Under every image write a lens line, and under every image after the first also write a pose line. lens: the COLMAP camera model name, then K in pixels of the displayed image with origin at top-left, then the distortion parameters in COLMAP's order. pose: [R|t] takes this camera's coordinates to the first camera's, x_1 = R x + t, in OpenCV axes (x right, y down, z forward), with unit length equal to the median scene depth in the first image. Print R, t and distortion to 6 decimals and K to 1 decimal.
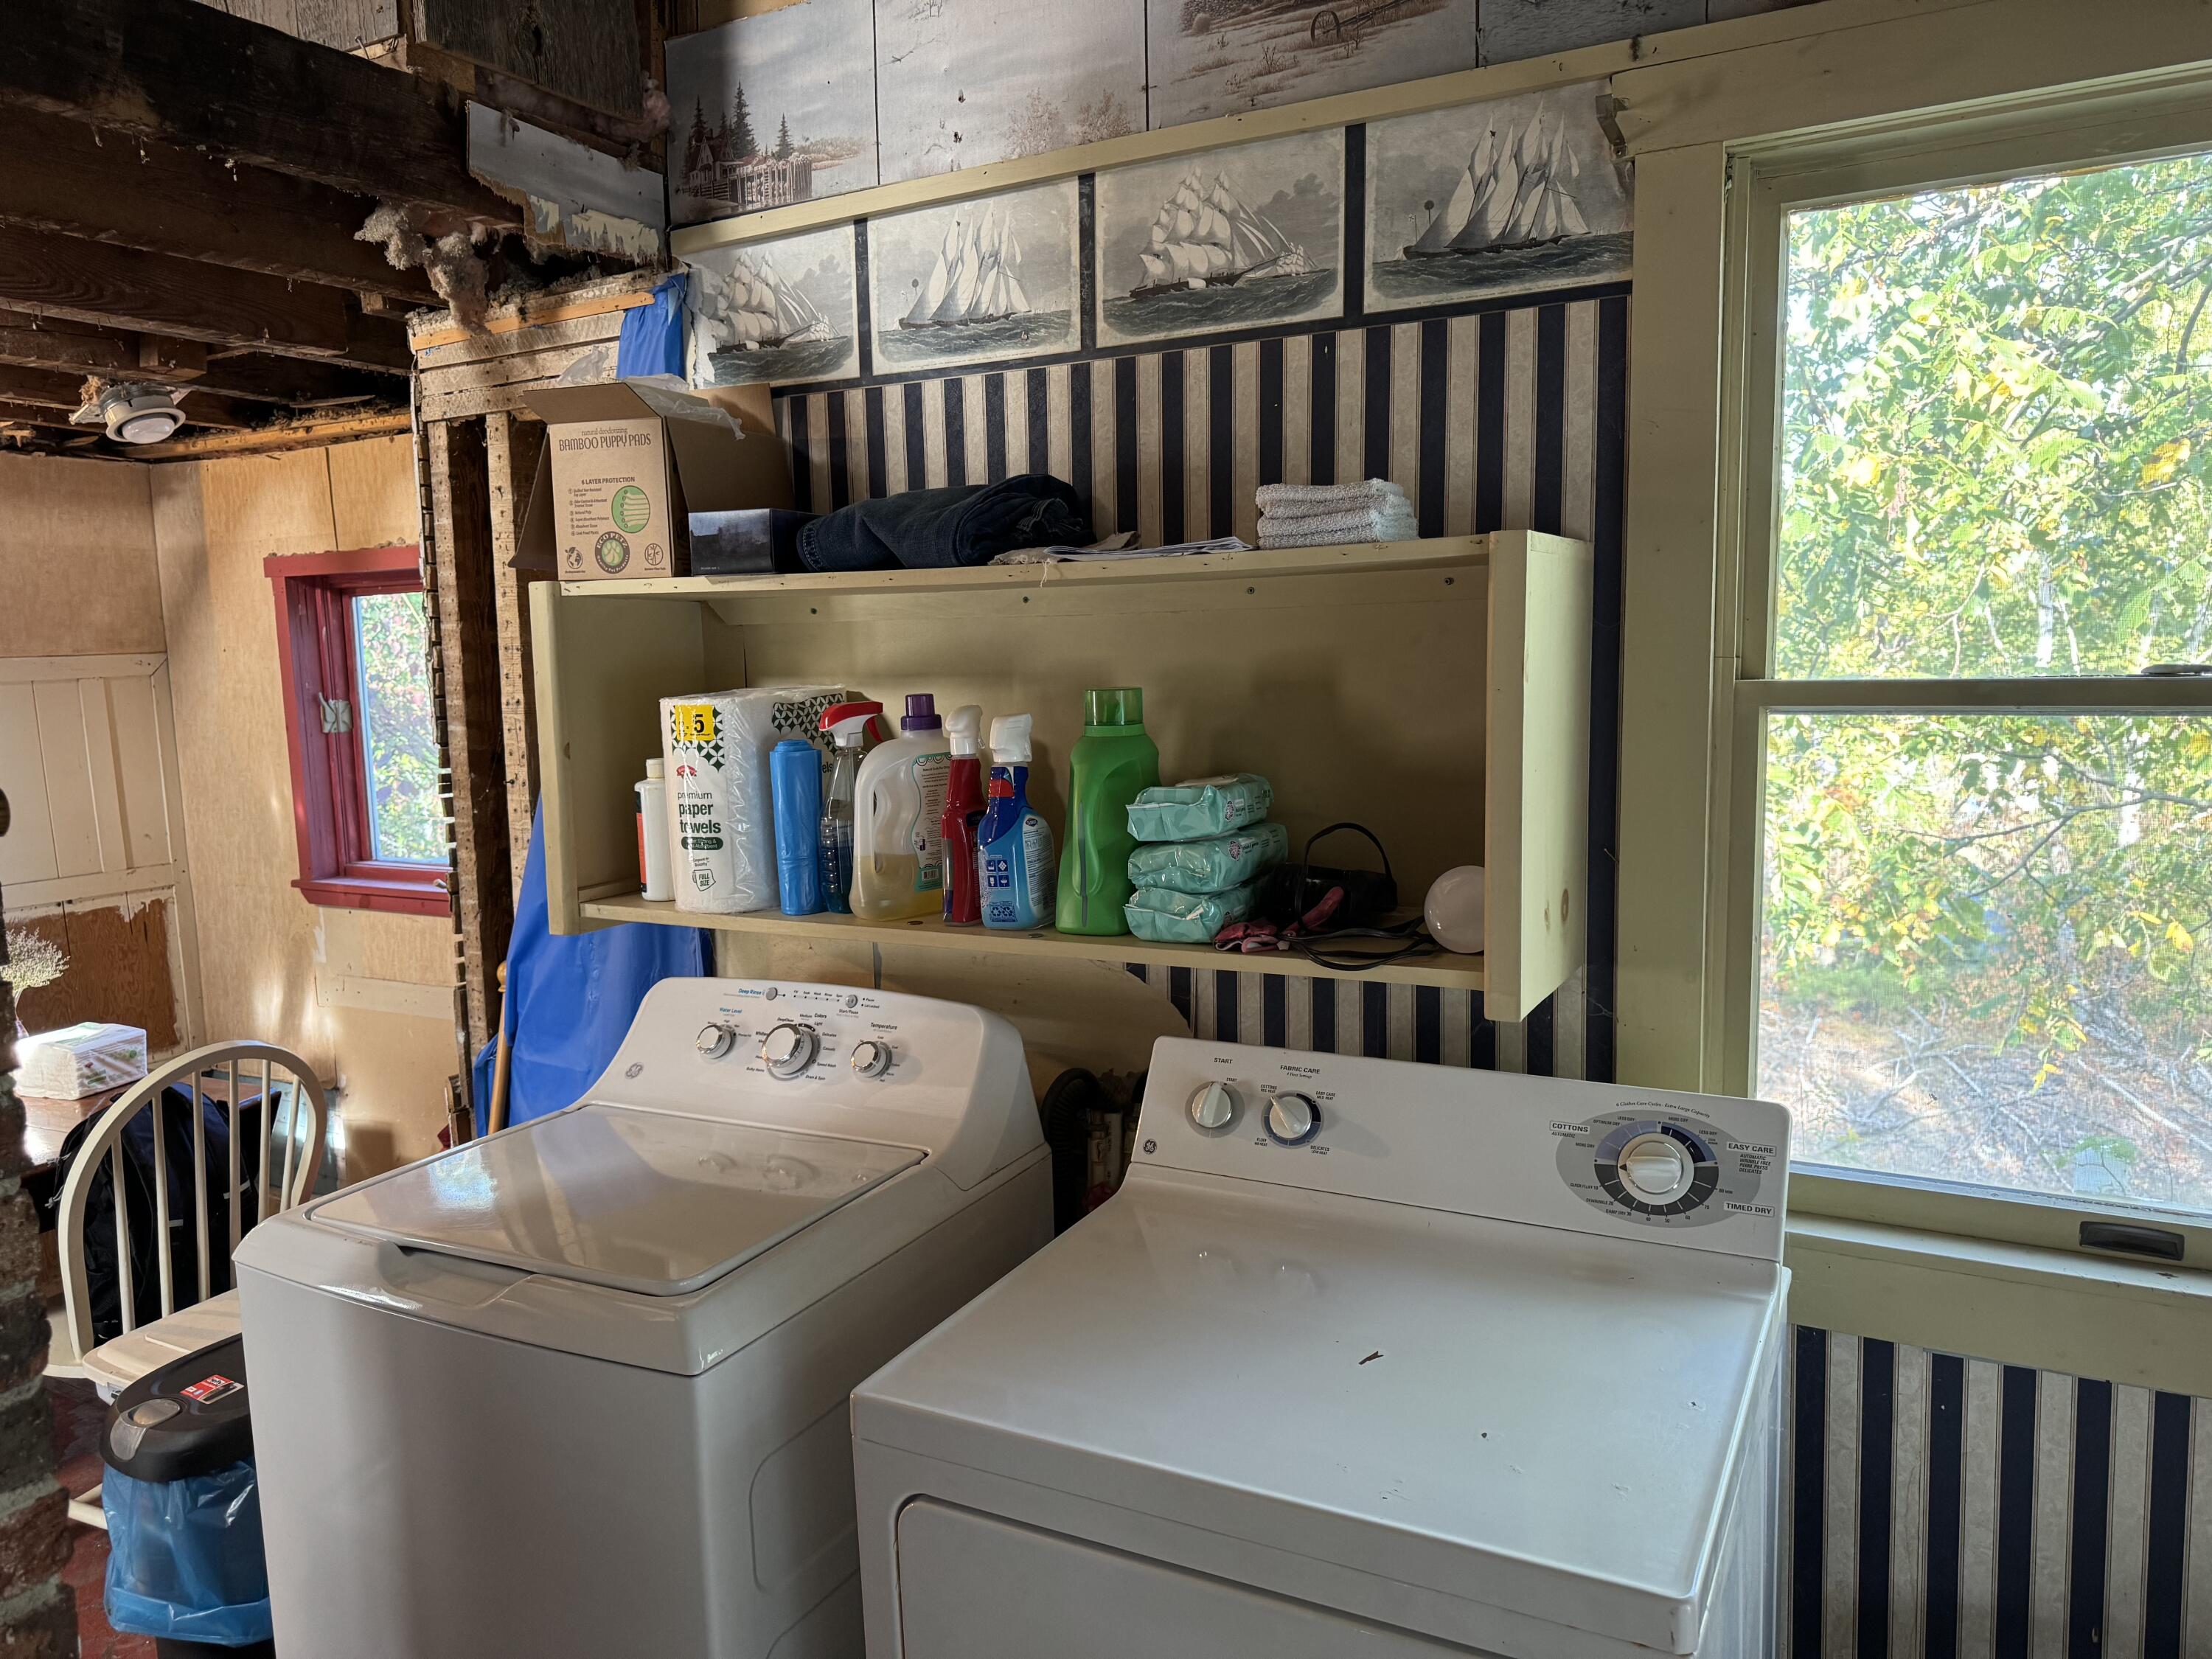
lens RADIAL K [[1543.1, 0, 1097.6], [0, 1543.1, 824.3], [0, 0, 1]] dist [0.063655, -0.075380]
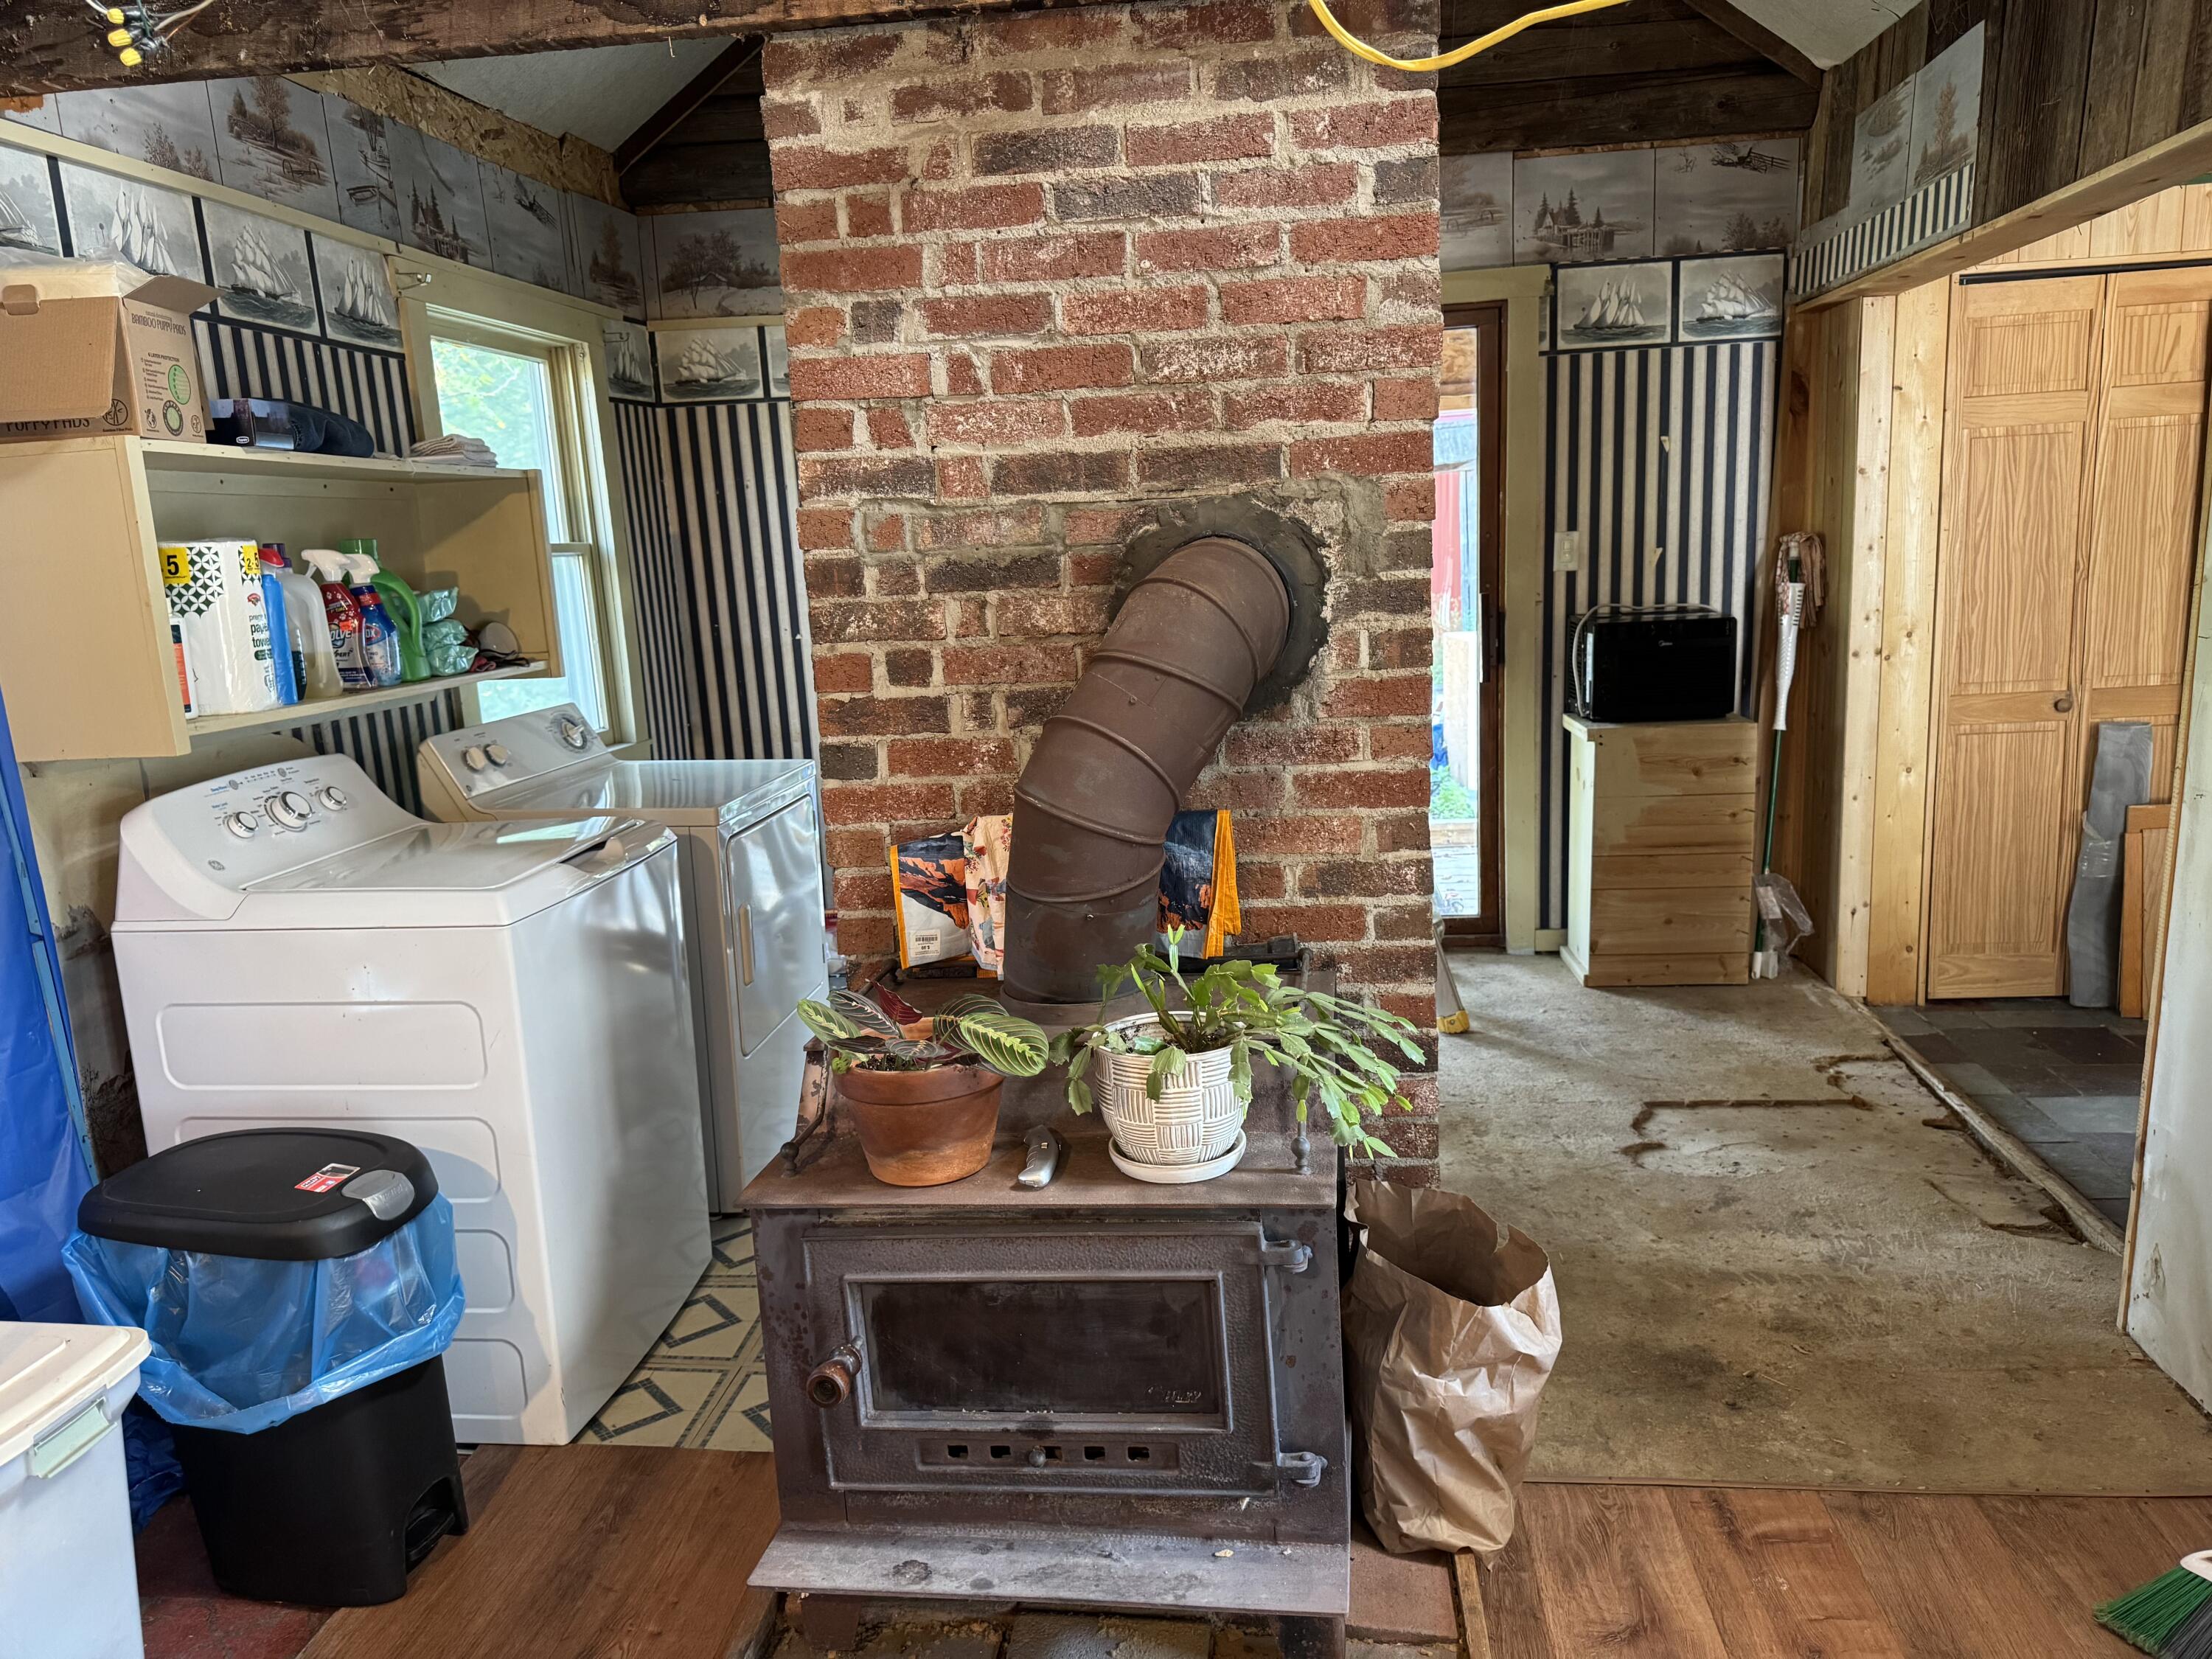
lens RADIAL K [[1543.1, 0, 1109.2], [0, 1543.1, 840.0], [0, 0, 1]] dist [0.063655, -0.075380]
pose [[-0.365930, -0.134543, 0.920866, -1.719967], [0.167897, 0.963714, 0.207521, 0.008177], [-0.915372, 0.230549, -0.330063, 0.812790]]
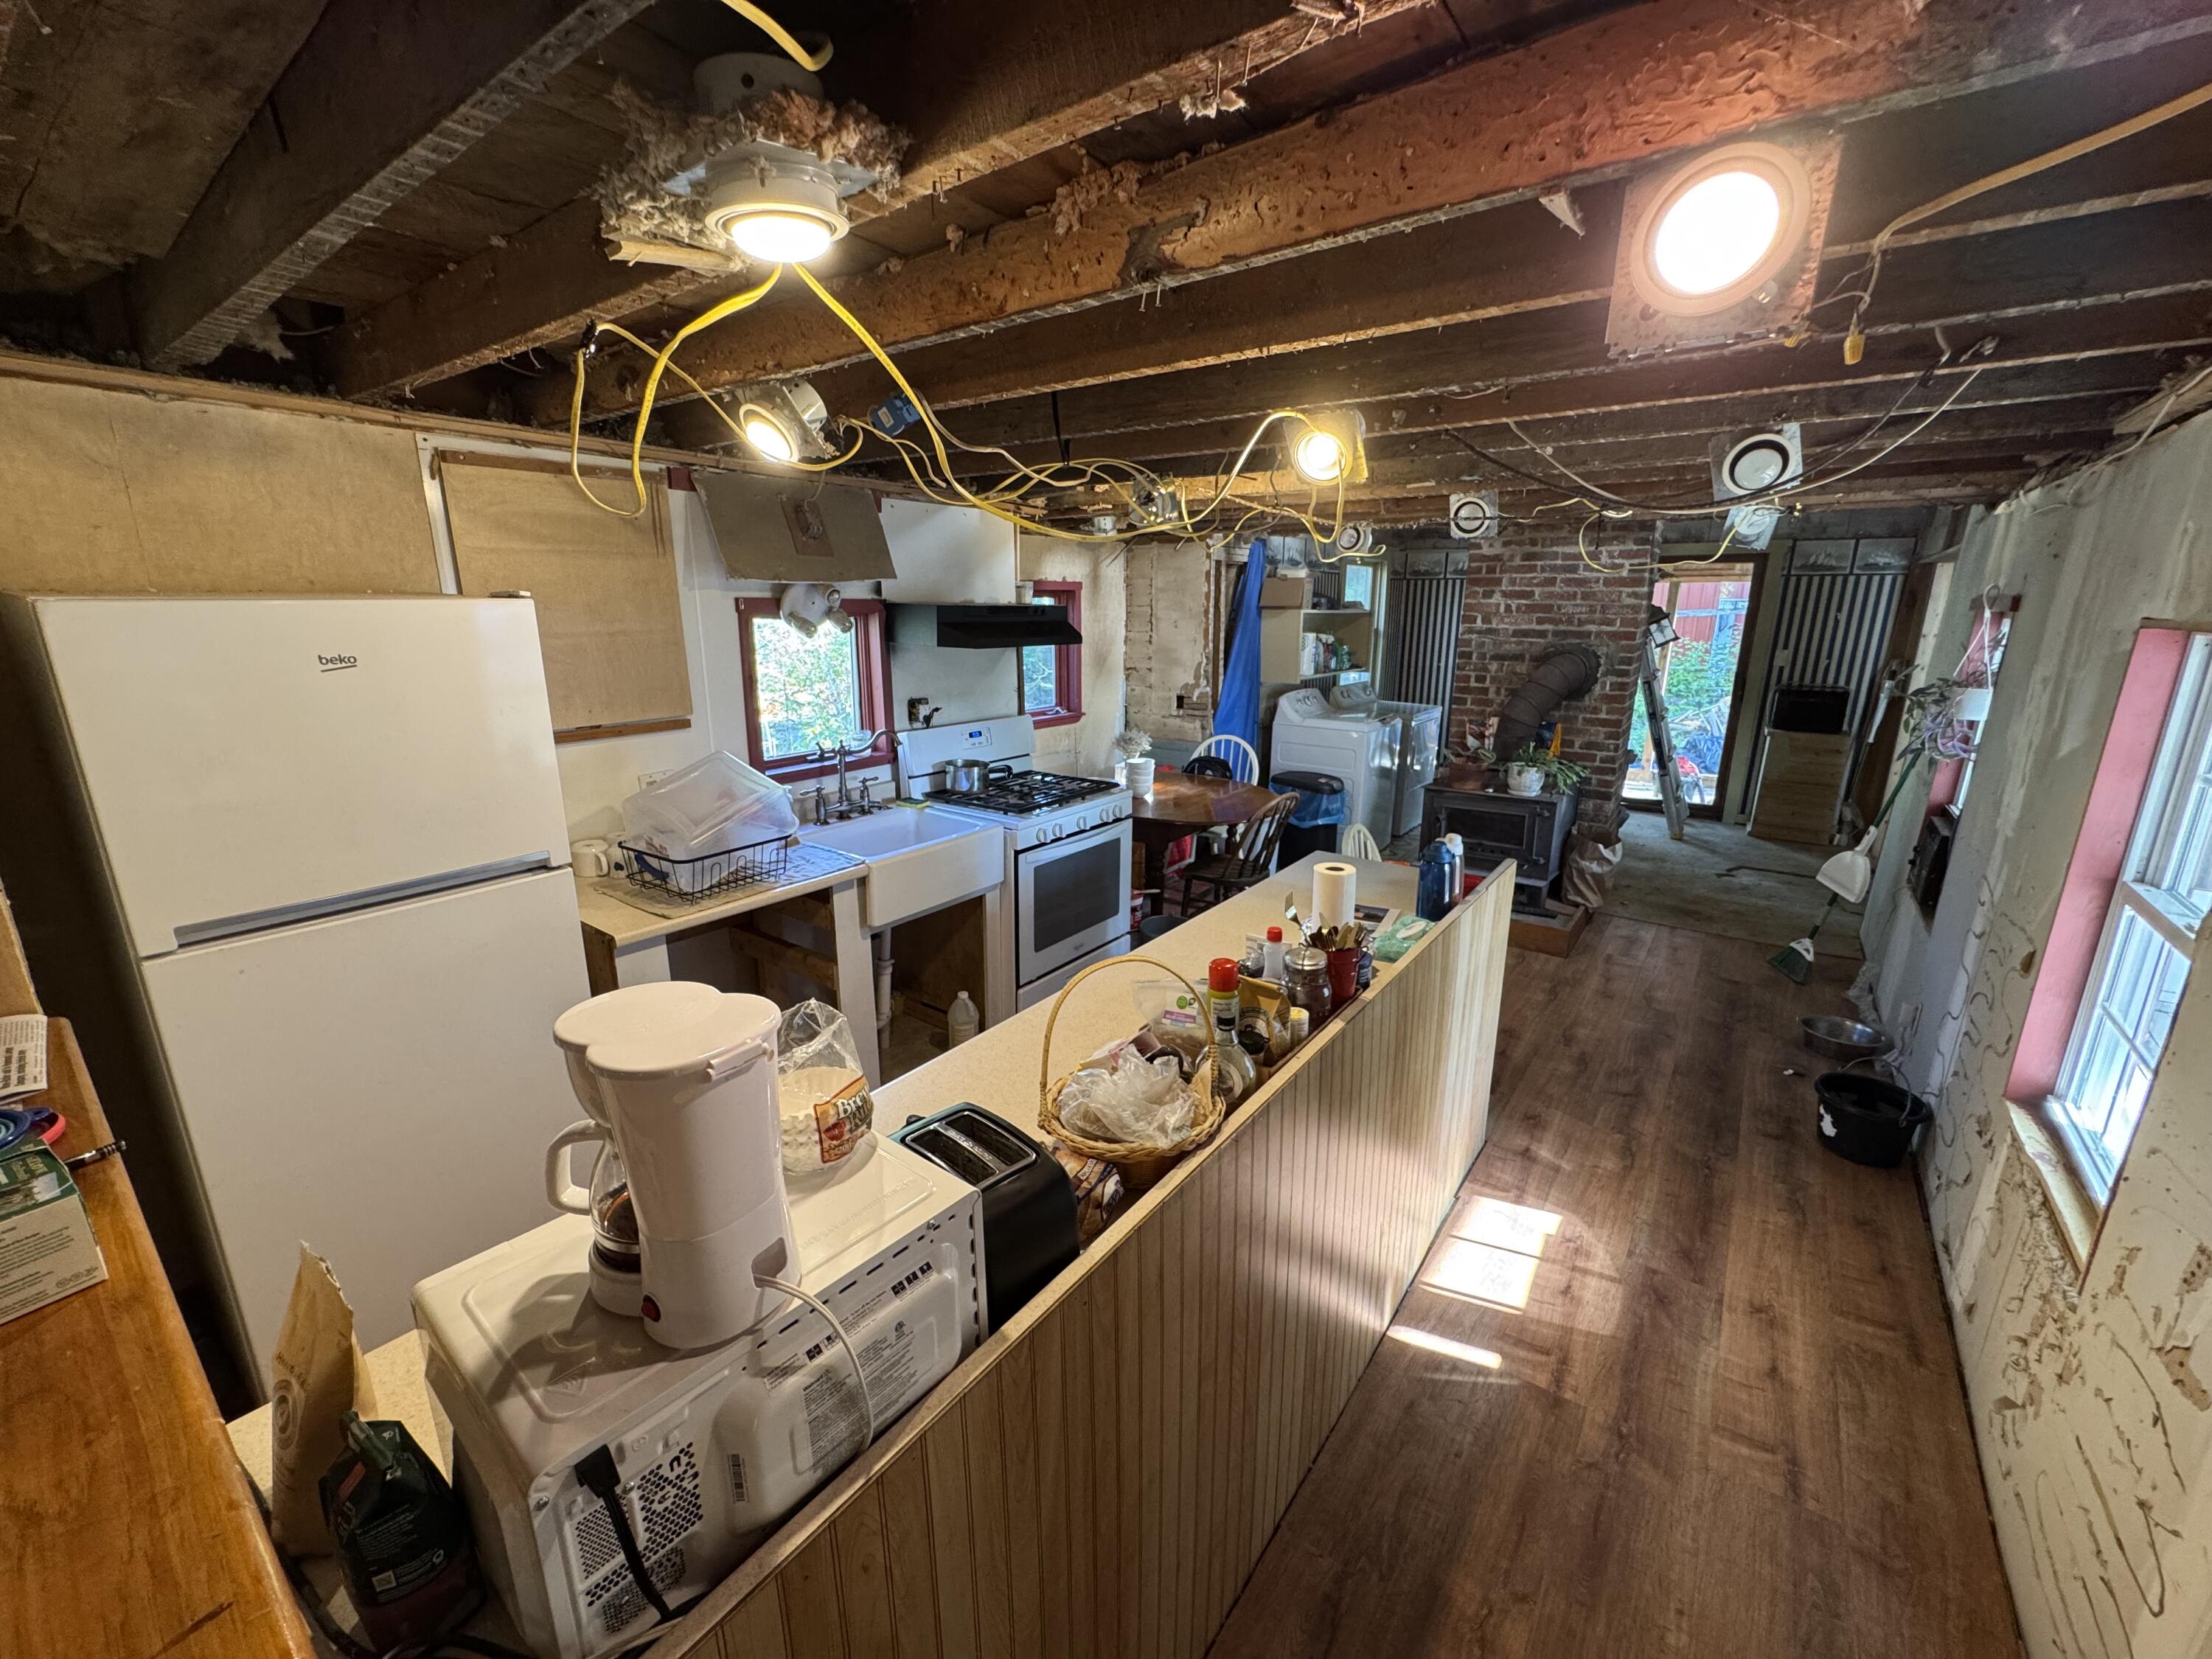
lens RADIAL K [[886.4, 0, 1105.5], [0, 886.4, 826.0], [0, 0, 1]] dist [0.000145, -0.000139]
pose [[0.151925, -0.214539, 0.964827, -3.295899], [0.107212, 0.973976, 0.199692, -0.114293], [-0.982560, 0.073103, 0.170973, 1.193409]]
